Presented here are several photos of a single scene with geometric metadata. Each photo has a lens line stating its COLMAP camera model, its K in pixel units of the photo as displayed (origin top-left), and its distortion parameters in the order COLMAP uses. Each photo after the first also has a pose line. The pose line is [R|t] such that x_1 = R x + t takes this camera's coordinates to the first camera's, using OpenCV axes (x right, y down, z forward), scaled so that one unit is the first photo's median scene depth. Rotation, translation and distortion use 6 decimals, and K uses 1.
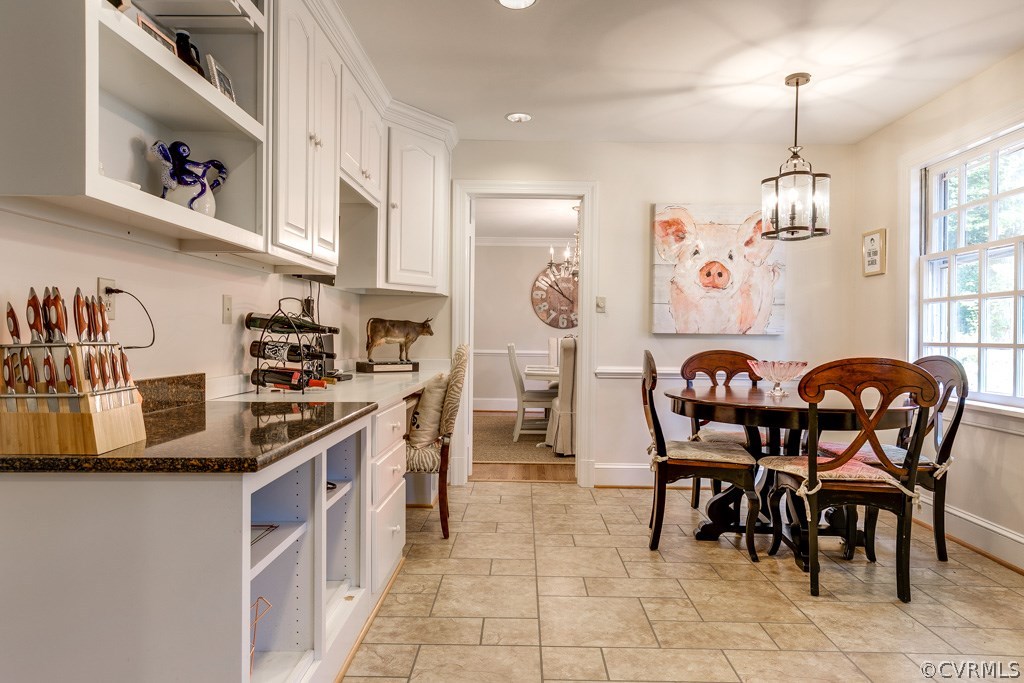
lens RADIAL K [[651.0, 0, 515.3], [0, 651.0, 341.2], [0, 0, 1]] dist [-0.000214, -0.000972]
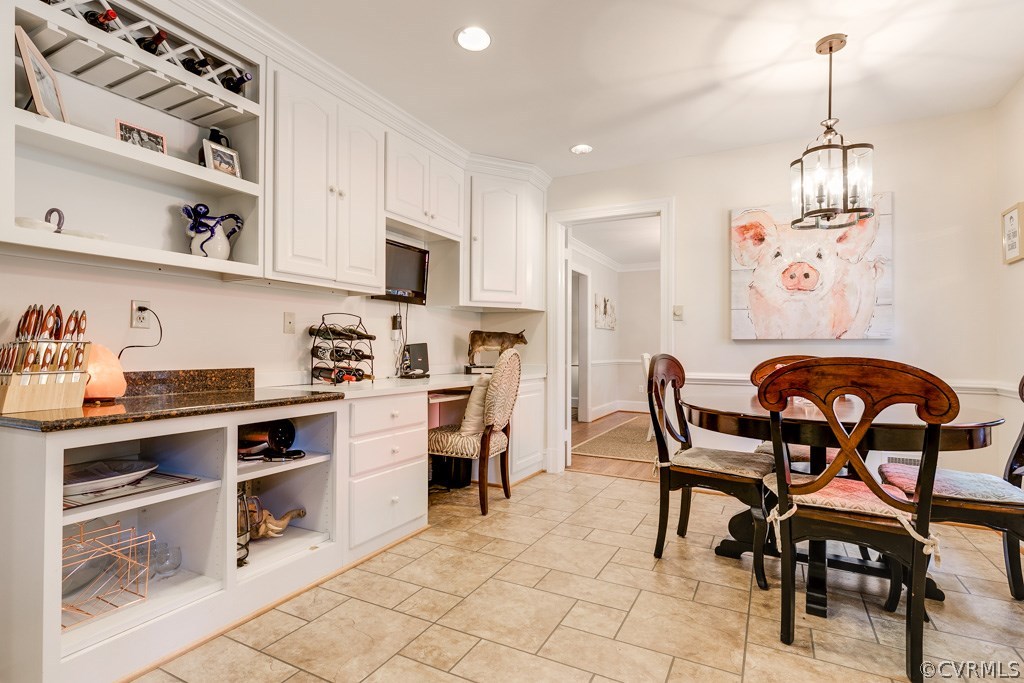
lens RADIAL K [[512.6, 0, 507.6], [0, 512.6, 344.1], [0, 0, 1]] dist [-0.004870, -0.002650]
pose [[0.884817, -0.013431, -0.465745, 0.366272], [0.001730, 0.999672, -0.025541, 0.019147], [0.465935, 0.021793, 0.884550, 0.199141]]
